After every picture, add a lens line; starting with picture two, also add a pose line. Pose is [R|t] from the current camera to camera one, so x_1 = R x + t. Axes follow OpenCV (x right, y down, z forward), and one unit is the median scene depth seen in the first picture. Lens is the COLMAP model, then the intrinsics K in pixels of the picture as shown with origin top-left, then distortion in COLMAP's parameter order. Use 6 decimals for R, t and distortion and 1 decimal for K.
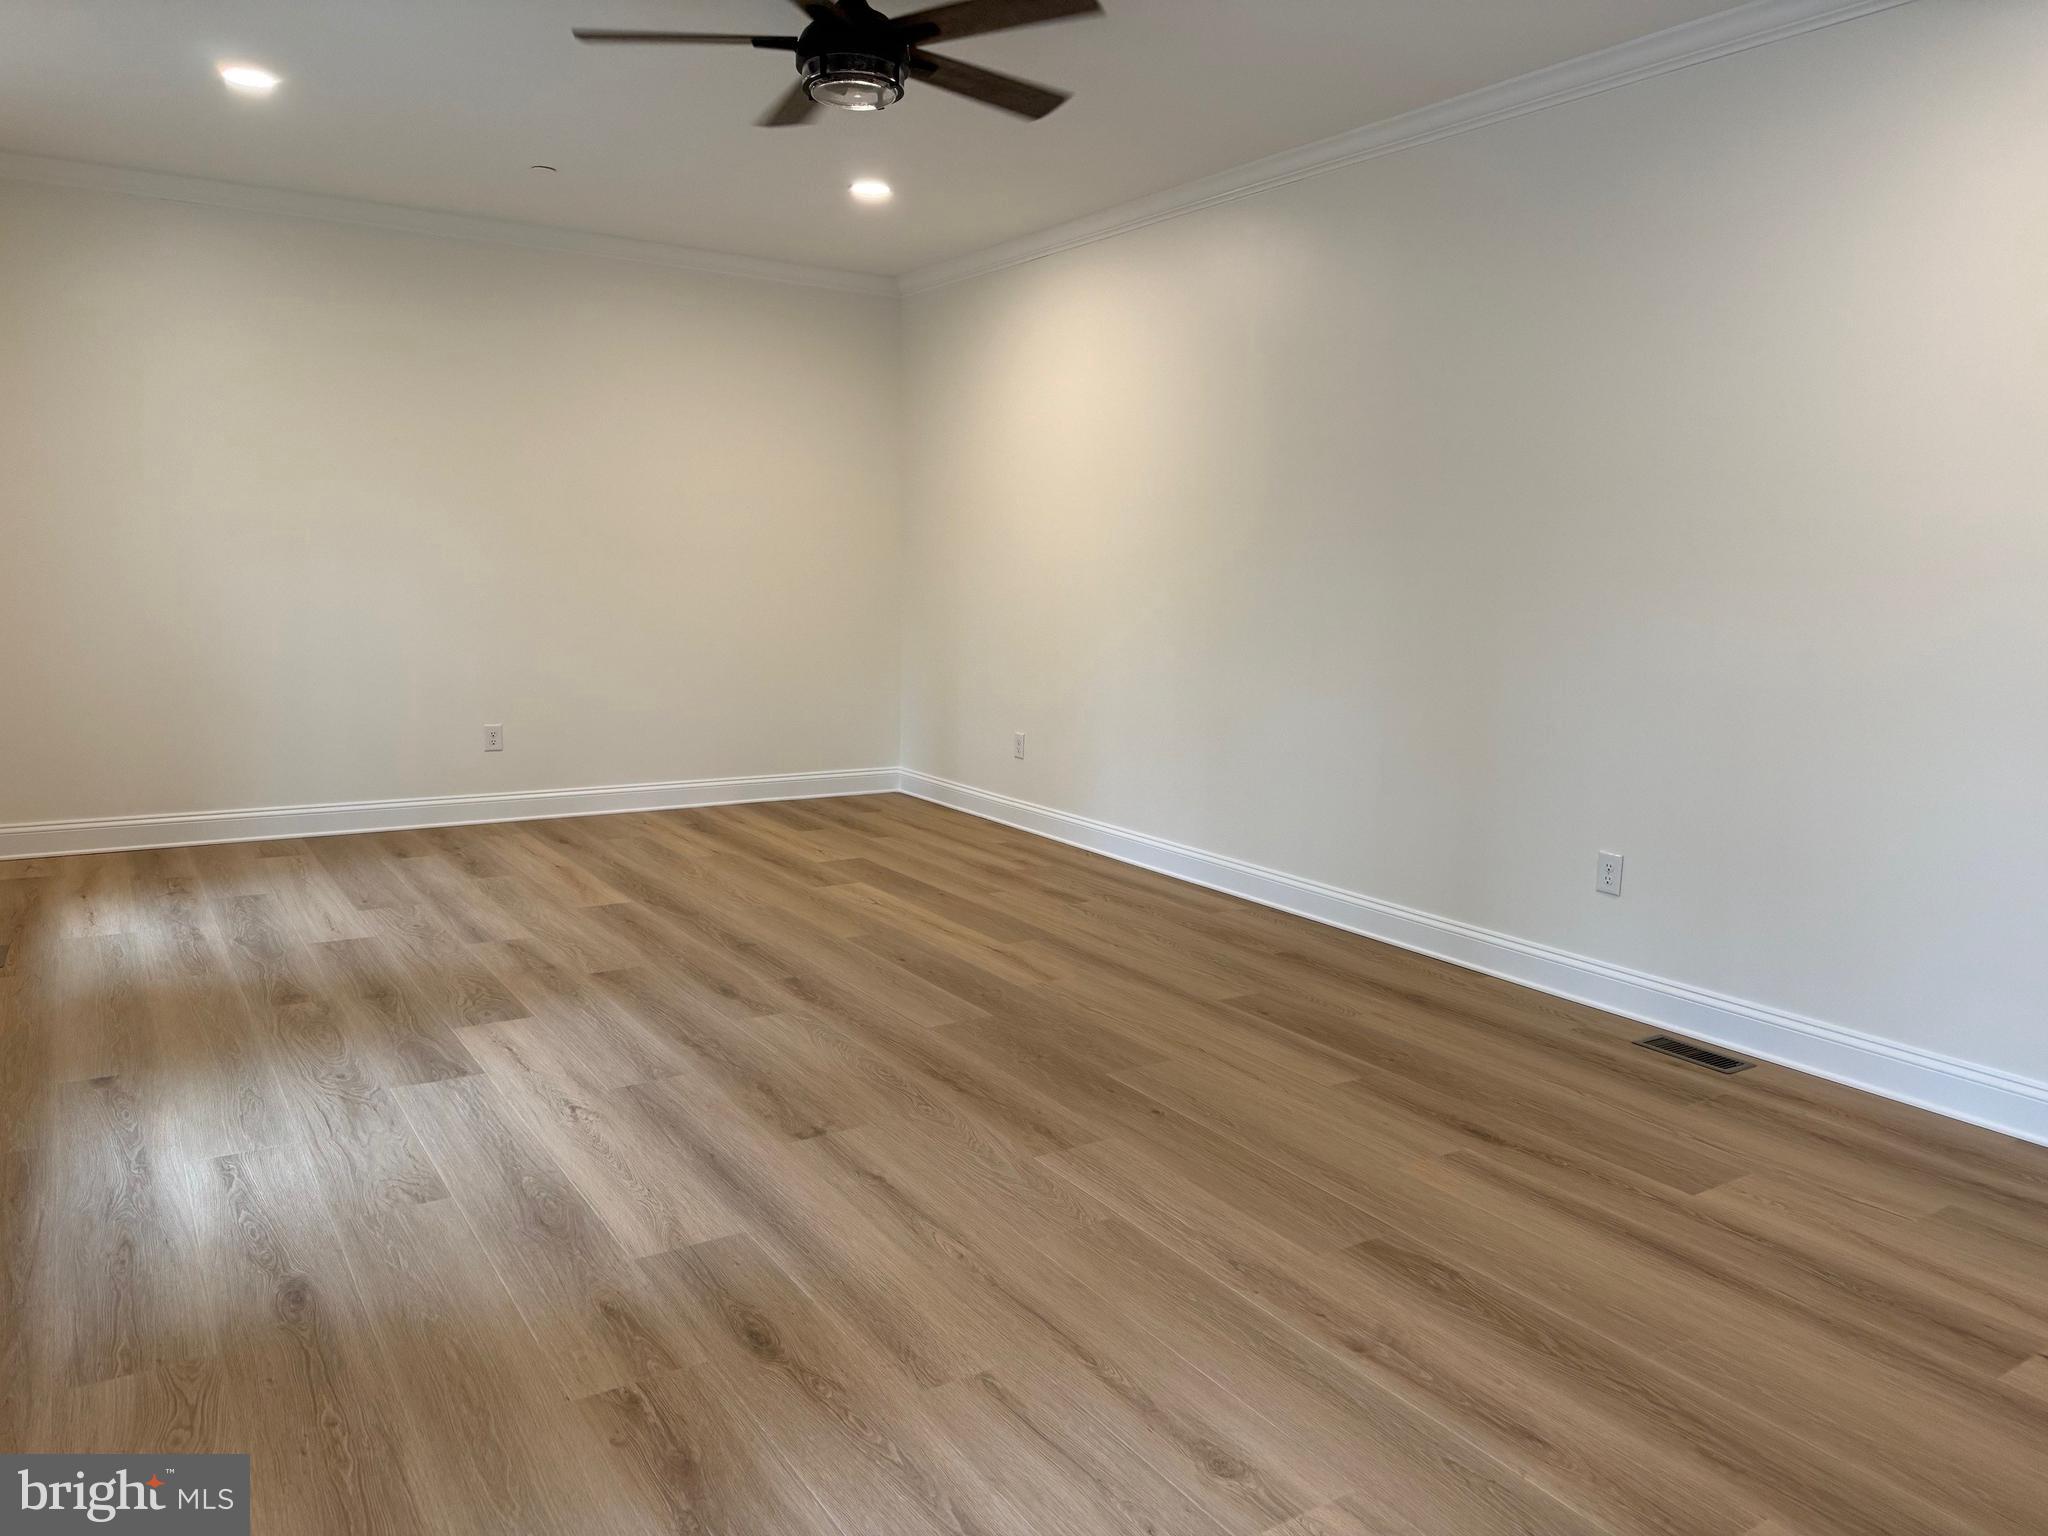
lens RADIAL K [[1435.7, 0, 1024.0], [0, 1435.7, 768.0], [0, 0, 1]] dist [0.055145, -0.079281]
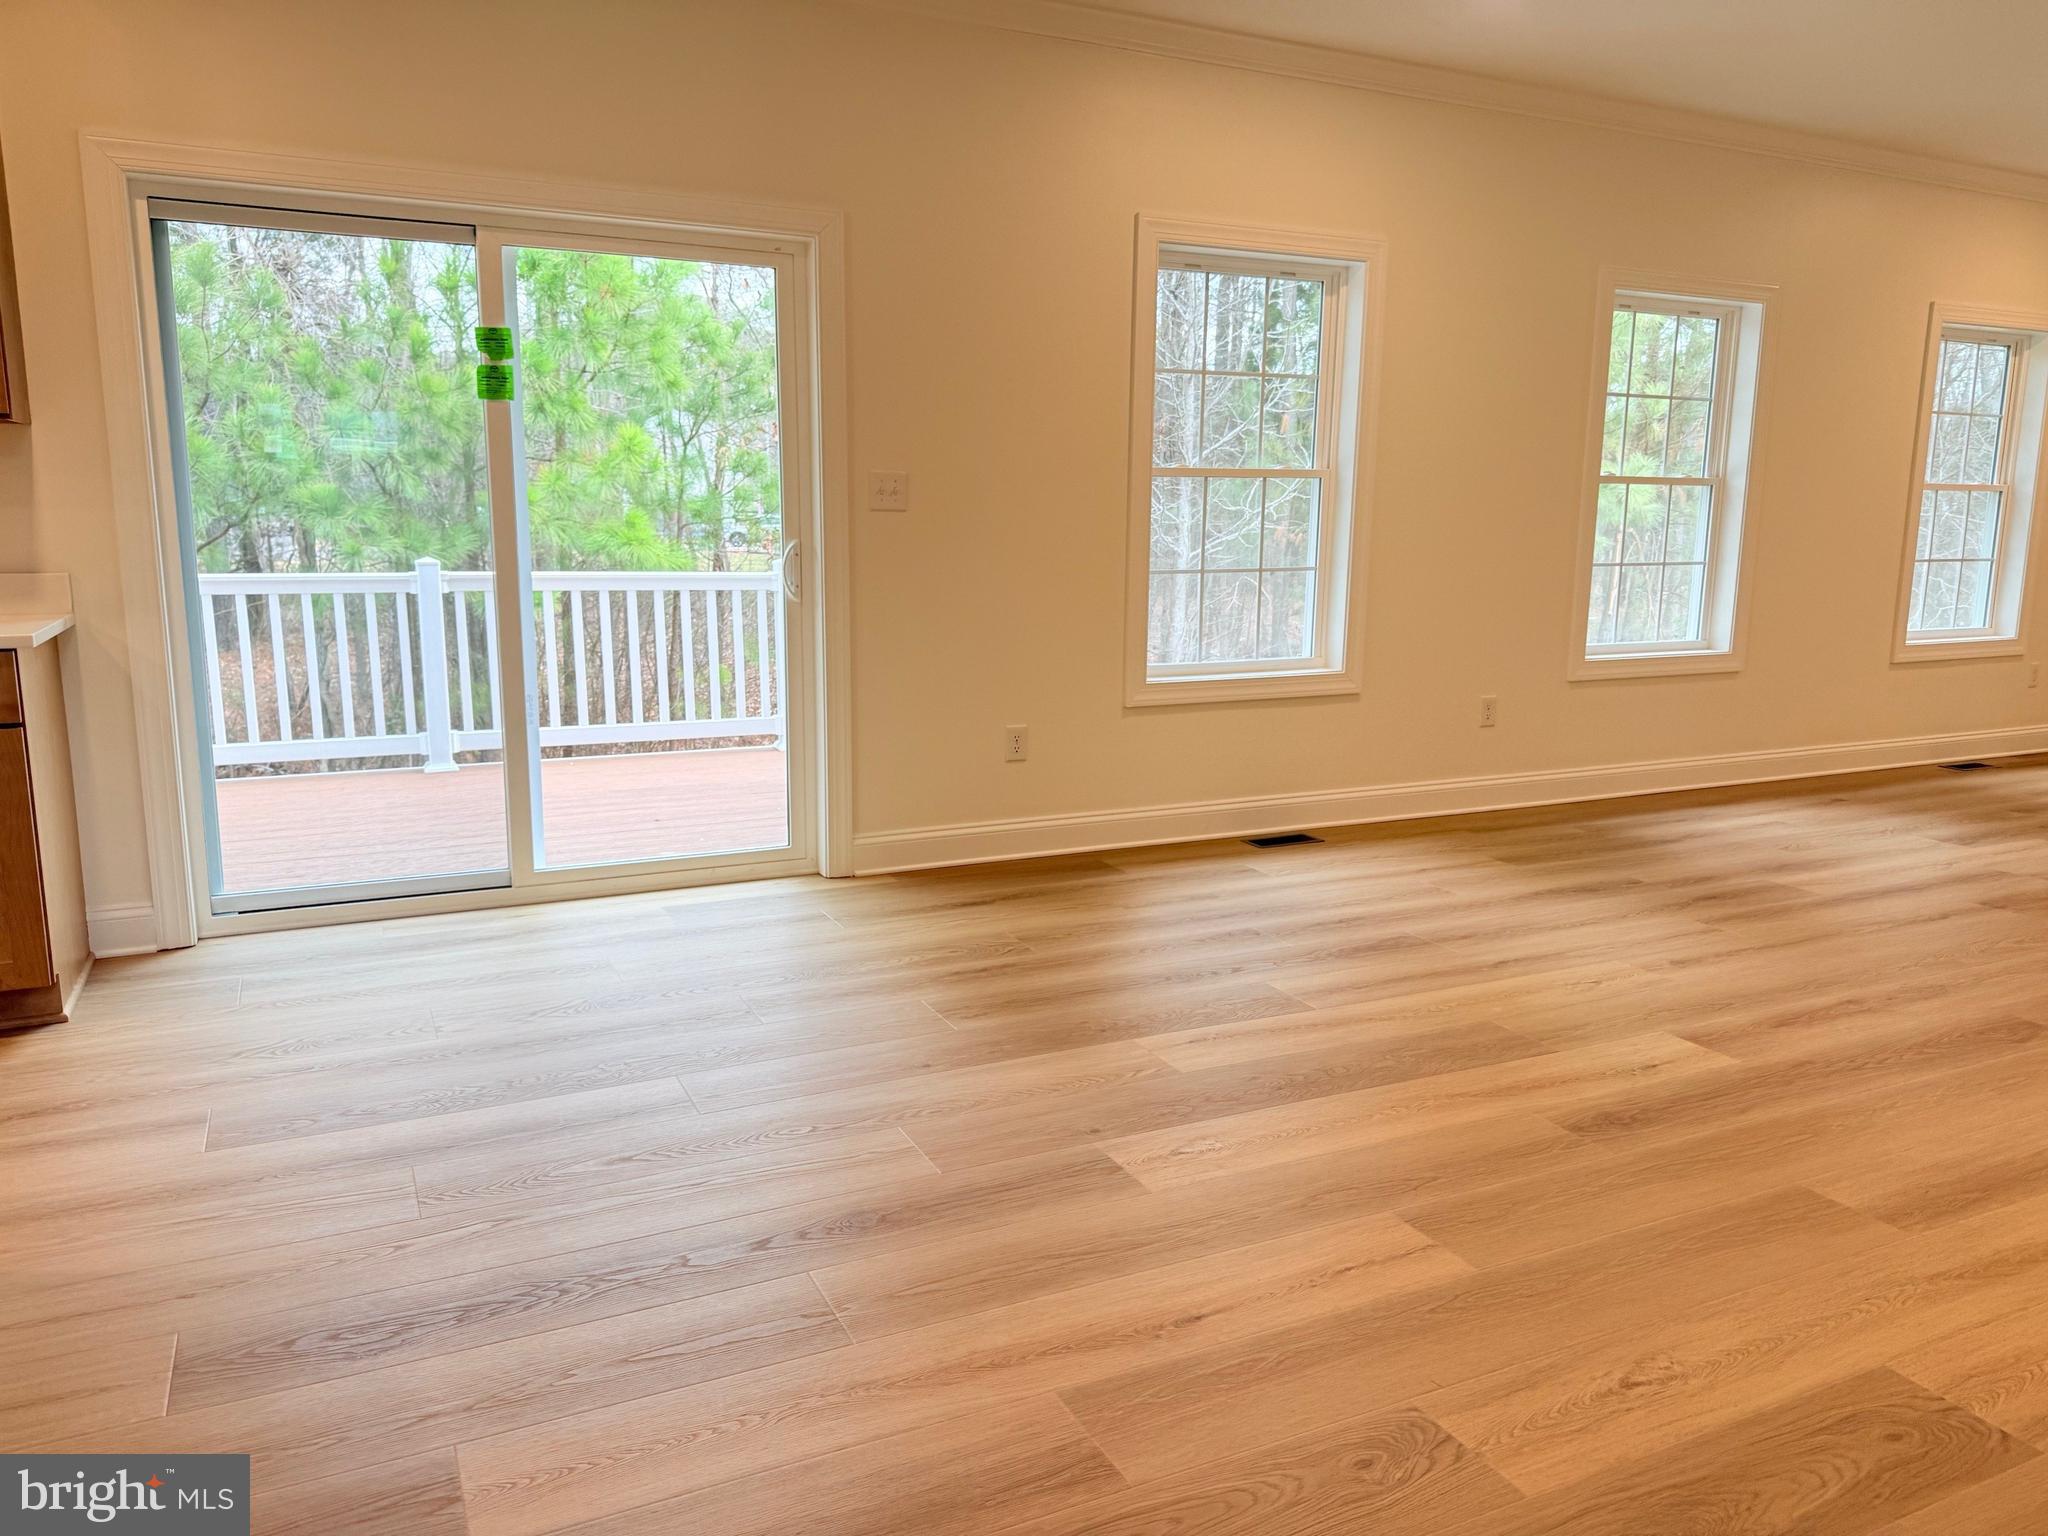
lens RADIAL K [[1435.7, 0, 1024.0], [0, 1435.7, 768.0], [0, 0, 1]] dist [0.055145, -0.079281]
pose [[-0.106865, 0.173351, -0.979045, 1.310410], [-0.147867, 0.970963, 0.188060, 0.003272], [0.983217, 0.164866, -0.078129, 0.160252]]
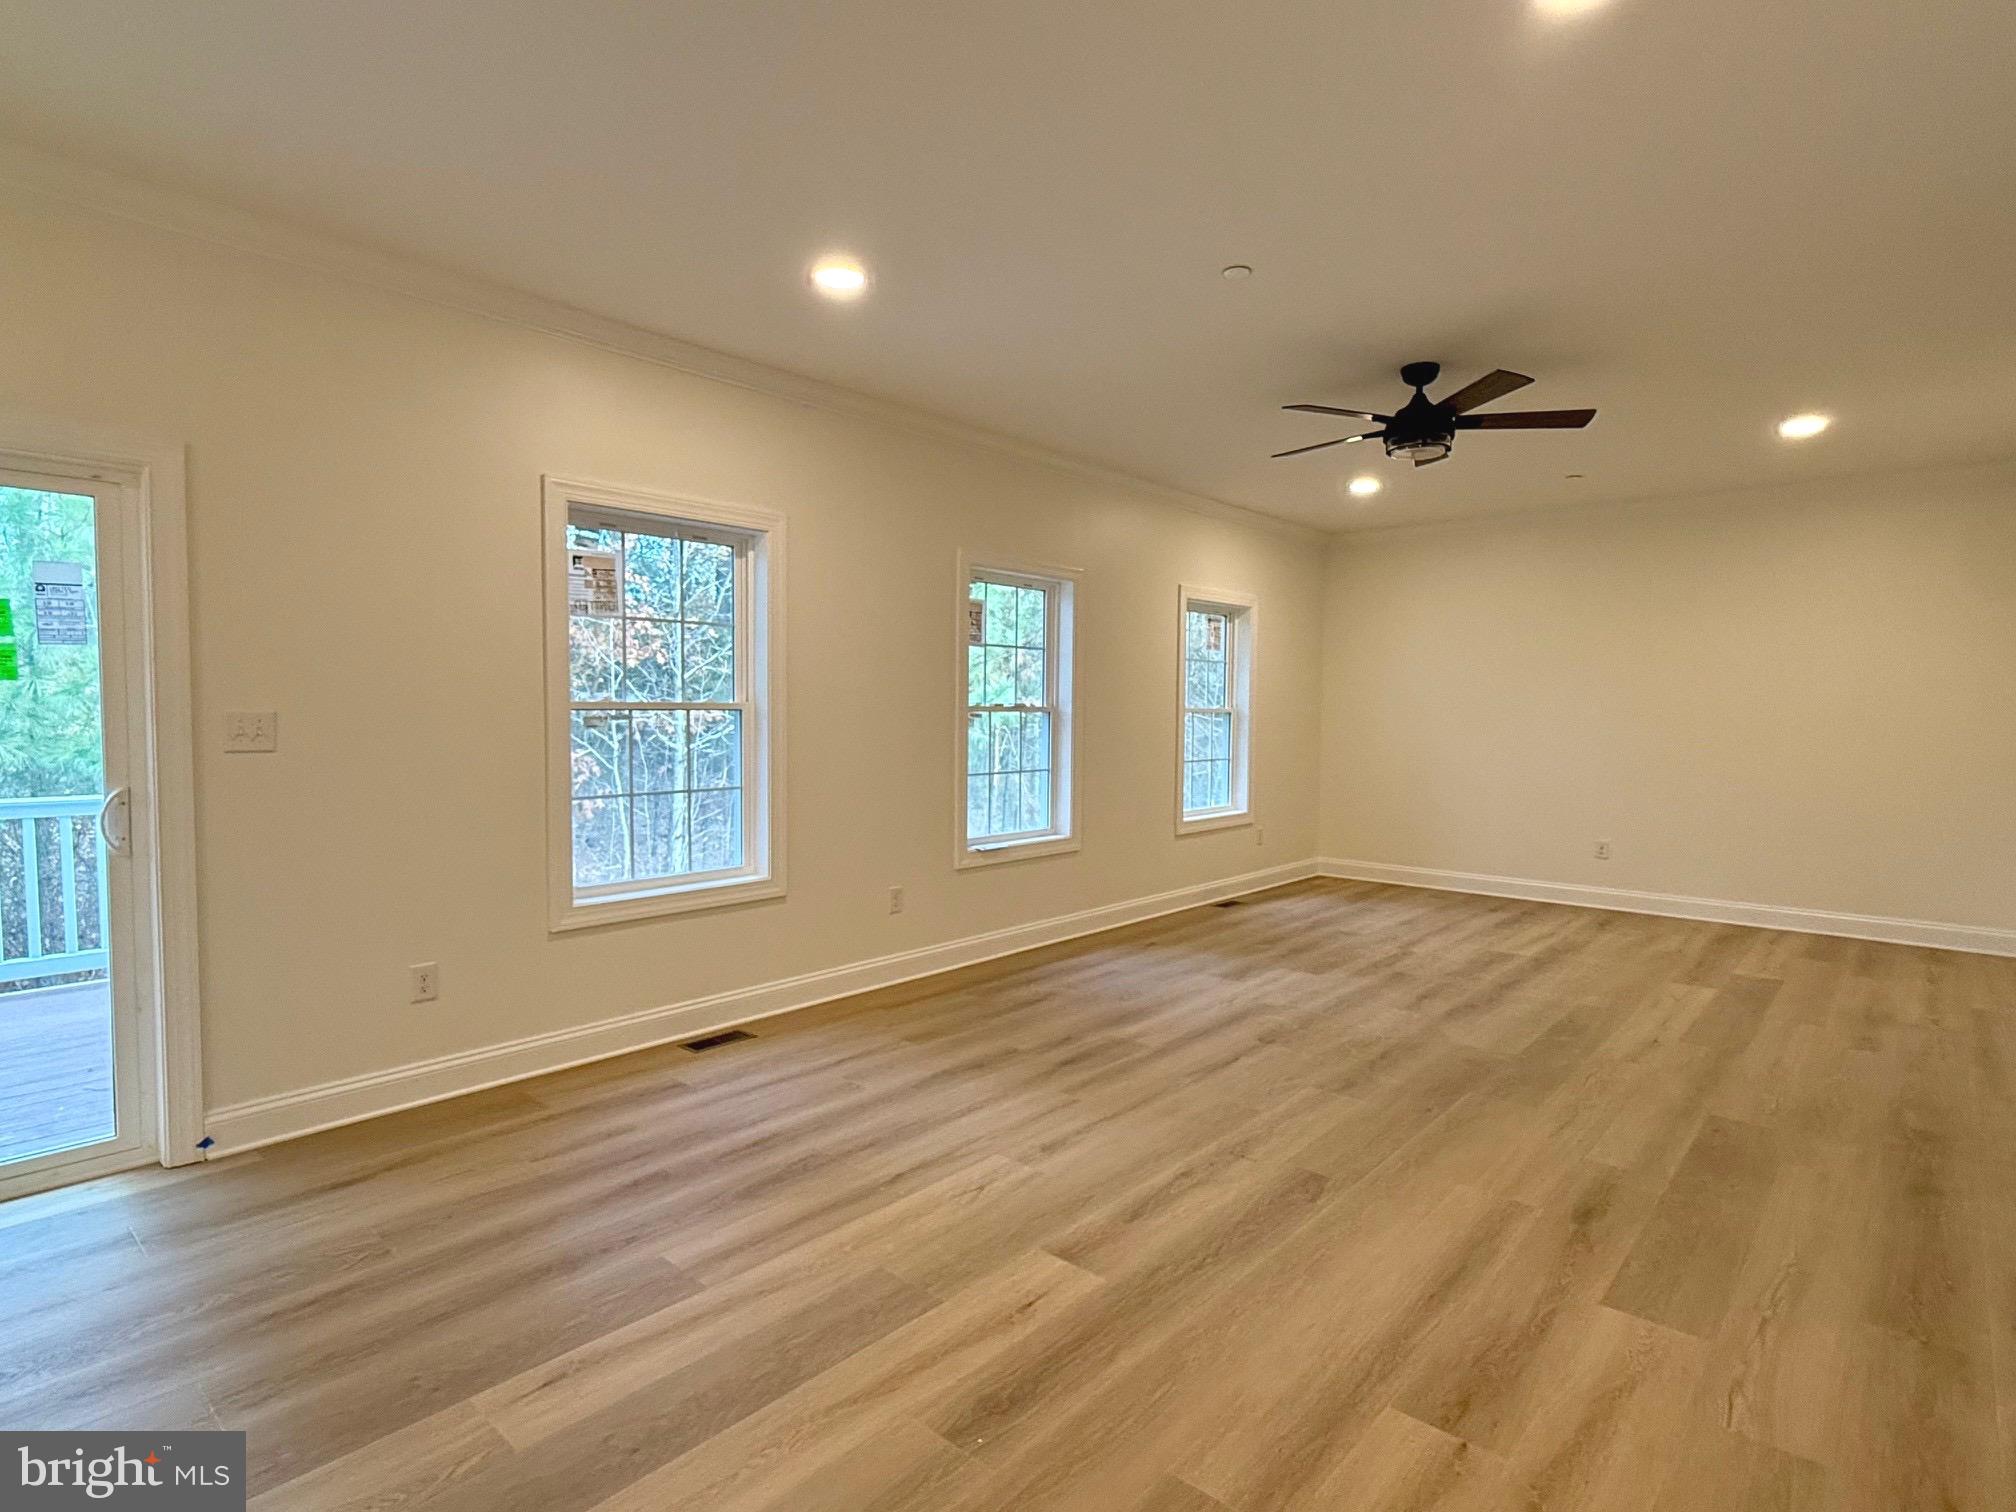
lens RADIAL K [[1048.2, 0, 1011.2], [0, 1048.2, 761.1], [0, 0, 1]] dist [0.000382, -0.000340]
pose [[0.284459, 0.048285, -0.957471, 1.014502], [-0.140963, 0.989982, 0.008045, -0.058270], [0.948268, 0.132680, 0.288416, 0.263968]]
